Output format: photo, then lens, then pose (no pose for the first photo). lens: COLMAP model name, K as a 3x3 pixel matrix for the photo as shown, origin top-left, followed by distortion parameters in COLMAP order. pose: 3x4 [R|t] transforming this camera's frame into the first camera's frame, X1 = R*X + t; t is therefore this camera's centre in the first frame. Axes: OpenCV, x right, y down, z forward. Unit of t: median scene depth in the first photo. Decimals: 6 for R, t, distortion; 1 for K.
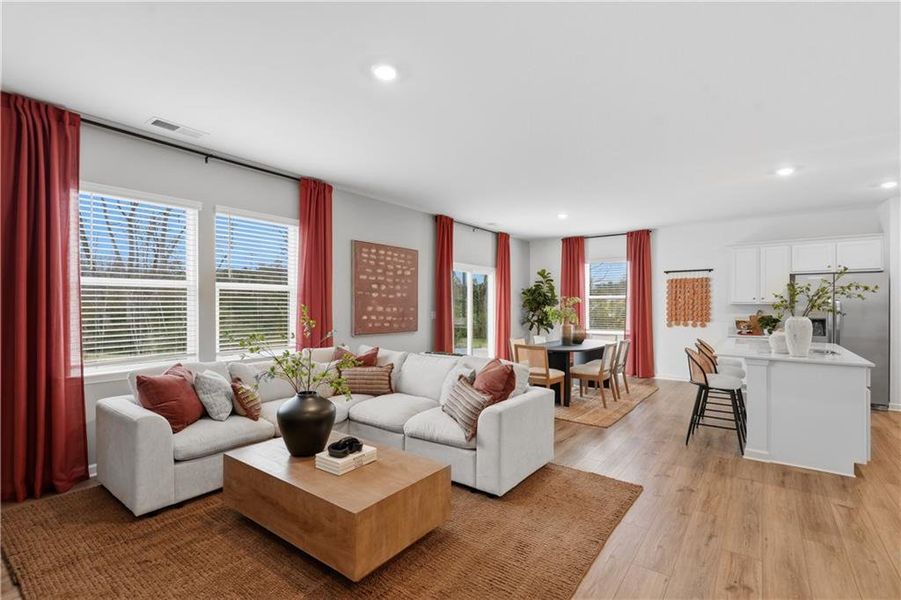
lens RADIAL K [[416.4, 0, 450.4], [0, 416.4, 305.8], [0, 0, 1]] dist [-0.002246, -0.000046]
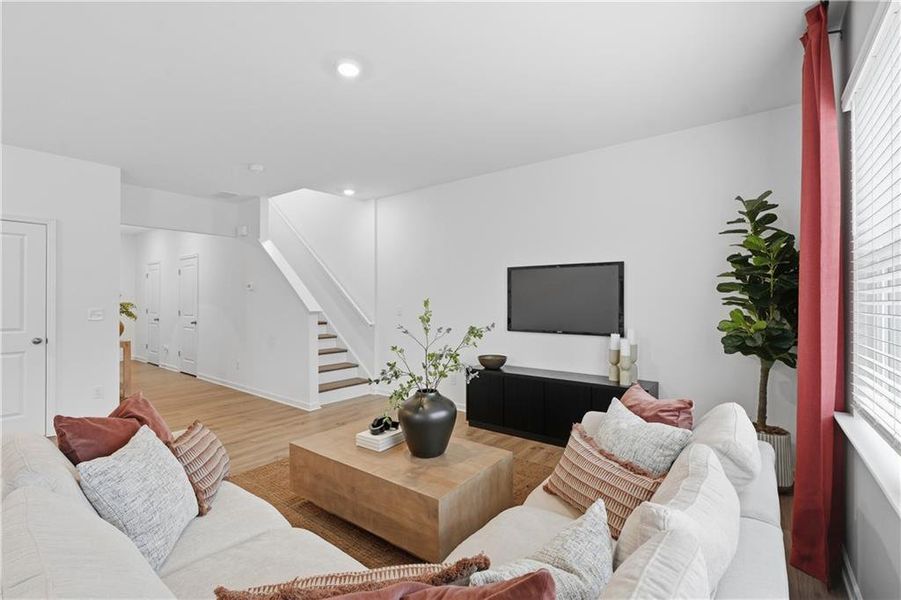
lens RADIAL K [[404.2, 0, 450.5], [0, 404.2, 300.0], [0, 0, 1]] dist [-0.000750, 0.000446]
pose [[-0.999991, -0.004332, -0.000040, -0.191236], [-0.004332, 0.999987, -0.002604, 0.002530], [0.000051, -0.002603, -0.999997, 0.931773]]
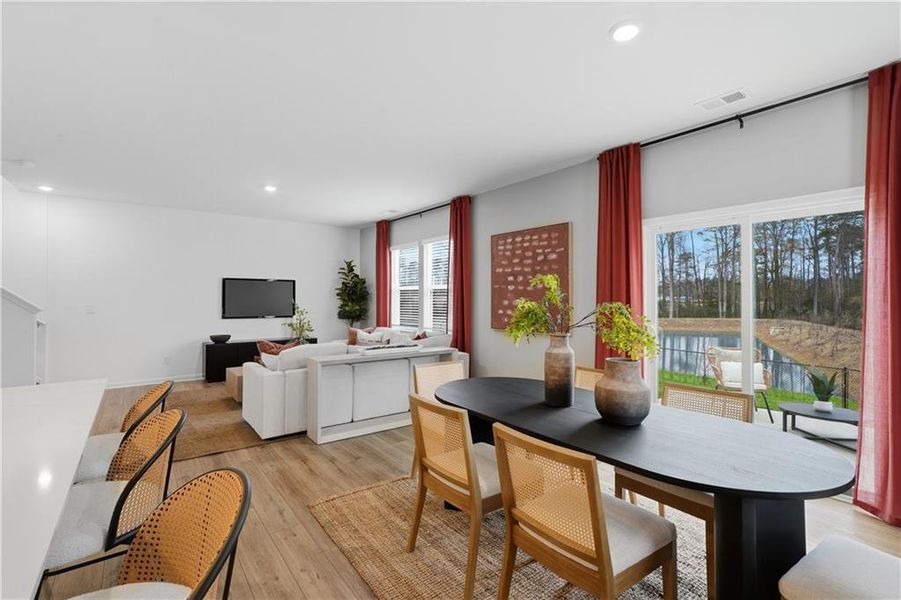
lens RADIAL K [[404.2, 0, 450.5], [0, 404.2, 300.0], [0, 0, 1]] dist [-0.000750, 0.000446]
pose [[-0.257284, -0.000117, -0.966336, 0.738984], [-0.002796, 0.999996, 0.000623, 0.000852], [0.966332, 0.002862, -0.257283, 1.129470]]
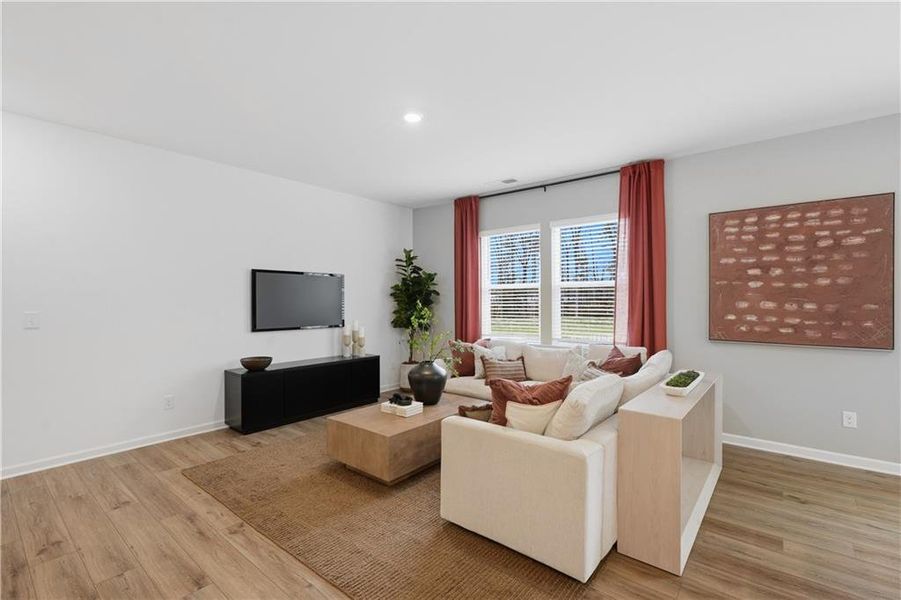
lens RADIAL K [[405.9, 0, 450.5], [0, 405.9, 300.0], [0, 0, 1]] dist [0.002097, 0.000644]
pose [[-0.041182, -0.003193, -0.999147, 0.508693], [0.000493, 0.999995, -0.003216, 0.000642], [0.999152, -0.000625, -0.041180, 0.548268]]
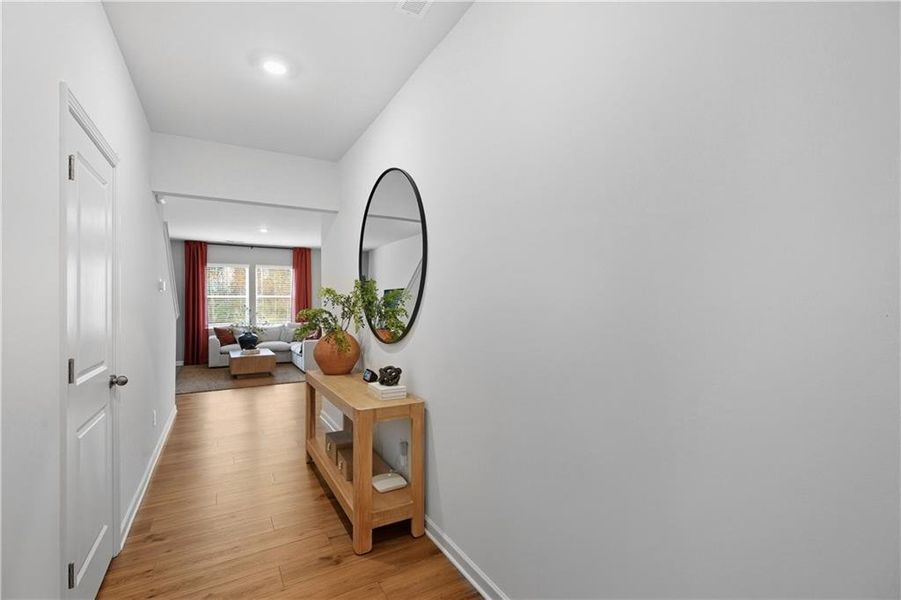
lens RADIAL K [[404.2, 0, 450.5], [0, 404.2, 300.0], [0, 0, 1]] dist [-0.000750, 0.000446]
pose [[0.920348, -0.010230, -0.390967, 1.090464], [0.008126, 0.999942, -0.007035, -0.000573], [0.391016, 0.003297, 0.920378, -0.585541]]
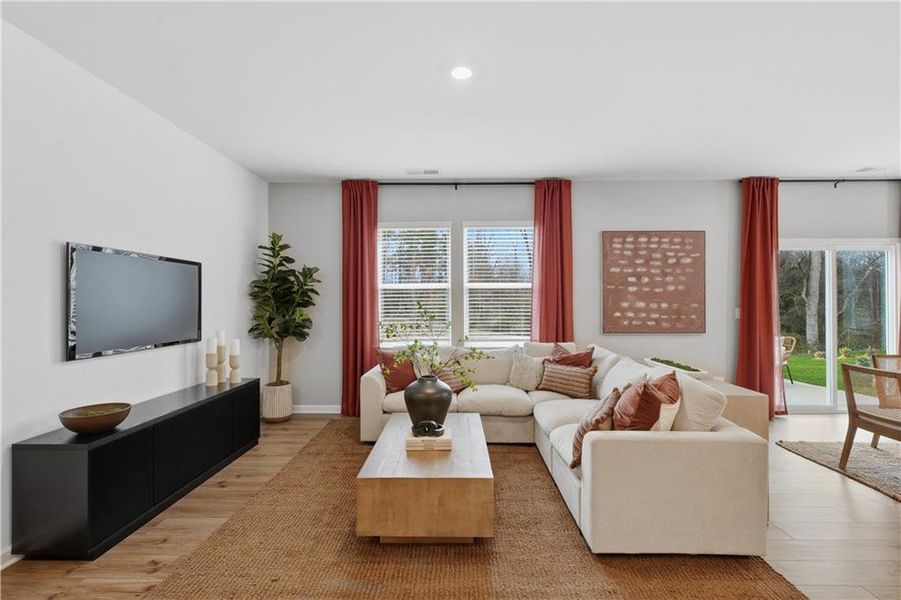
lens RADIAL K [[404.2, 0, 450.5], [0, 404.2, 300.0], [0, 0, 1]] dist [-0.000750, 0.000446]
pose [[0.589925, -0.007481, -0.807423, 0.291595], [0.003629, 0.999972, -0.006613, 0.001429], [0.807450, 0.000971, 0.589936, 0.184890]]
